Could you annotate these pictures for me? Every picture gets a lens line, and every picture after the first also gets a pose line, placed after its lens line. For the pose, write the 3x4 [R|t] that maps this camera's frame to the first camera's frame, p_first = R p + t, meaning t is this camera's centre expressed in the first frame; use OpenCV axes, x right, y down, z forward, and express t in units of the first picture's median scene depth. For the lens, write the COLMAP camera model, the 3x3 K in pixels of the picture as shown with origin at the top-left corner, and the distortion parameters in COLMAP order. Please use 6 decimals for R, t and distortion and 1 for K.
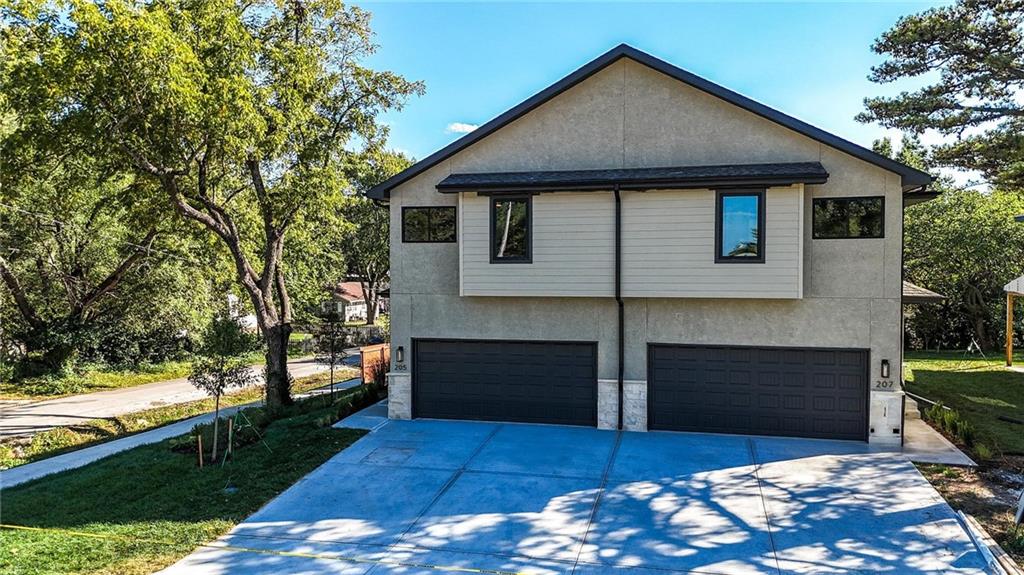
lens RADIAL K [[771.3, 0, 502.3], [0, 771.3, 289.6], [0, 0, 1]] dist [0.073091, -0.069308]
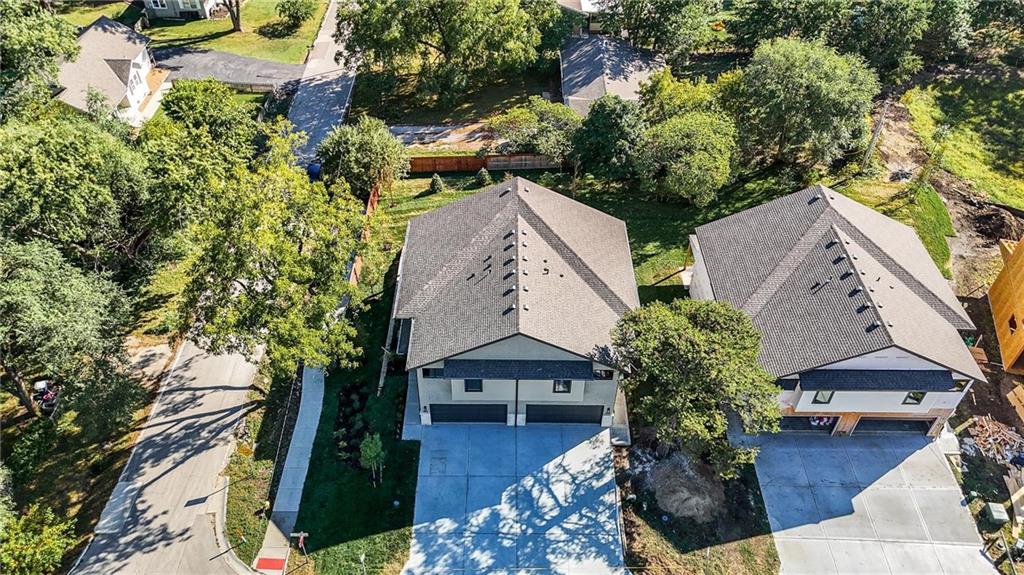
lens RADIAL K [[771.3, 0, 508.0], [0, 771.3, 290.6], [0, 0, 1]] dist [0.073091, -0.069308]
pose [[0.970975, -0.156800, 0.180611, -0.289397], [-0.002185, 0.749283, 0.662246, -1.998932], [-0.239169, -0.643419, 0.727193, -0.645919]]
